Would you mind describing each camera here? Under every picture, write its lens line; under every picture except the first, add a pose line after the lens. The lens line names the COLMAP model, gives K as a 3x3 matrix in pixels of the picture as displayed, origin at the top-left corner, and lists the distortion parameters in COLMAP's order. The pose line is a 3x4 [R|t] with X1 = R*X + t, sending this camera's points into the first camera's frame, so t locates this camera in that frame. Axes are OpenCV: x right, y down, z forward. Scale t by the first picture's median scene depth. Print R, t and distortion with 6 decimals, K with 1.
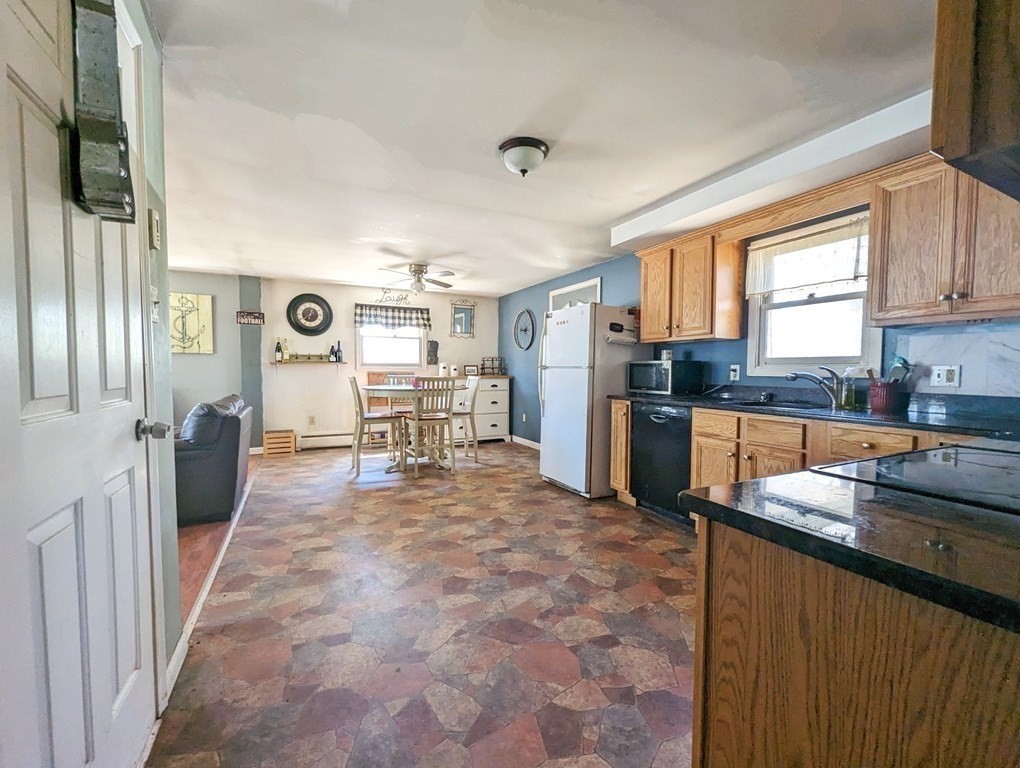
lens RADIAL K [[427.6, 0, 514.0], [0, 427.6, 396.8], [0, 0, 1]] dist [-0.003726, 0.001241]
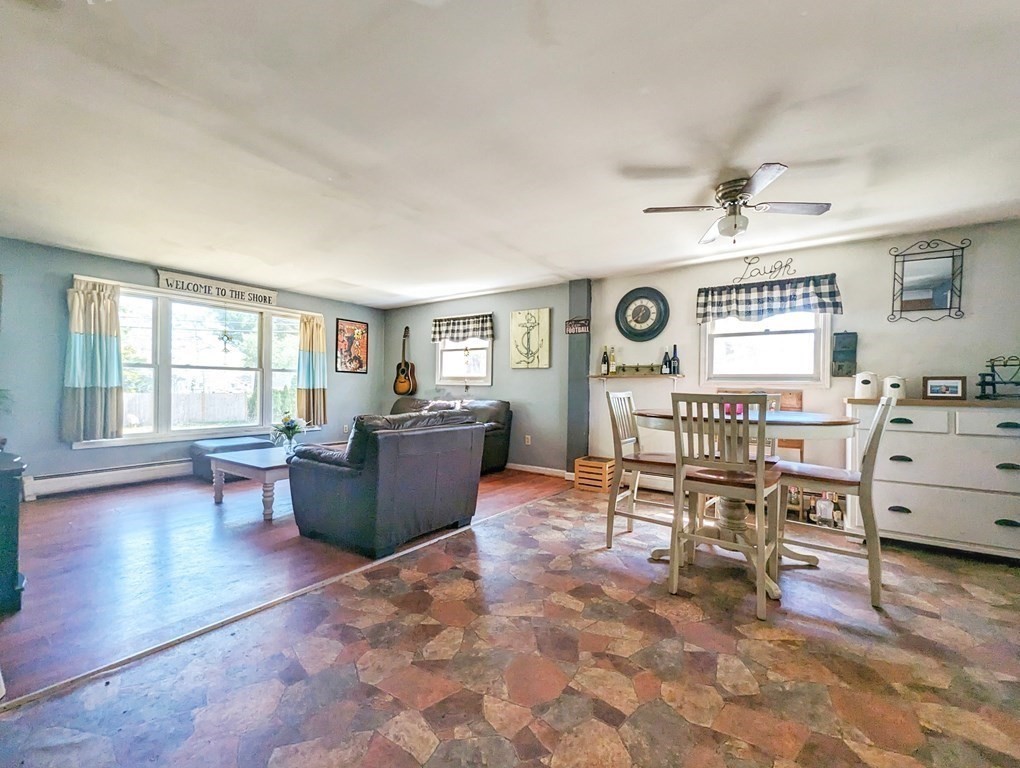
lens RADIAL K [[427.6, 0, 519.7], [0, 427.6, 387.6], [0, 0, 1]] dist [-0.003726, 0.001241]
pose [[0.478972, -0.000025, -0.877830, 0.092914], [-0.071832, 0.996645, -0.039222, -0.013282], [0.874886, 0.081843, 0.477364, 0.434508]]
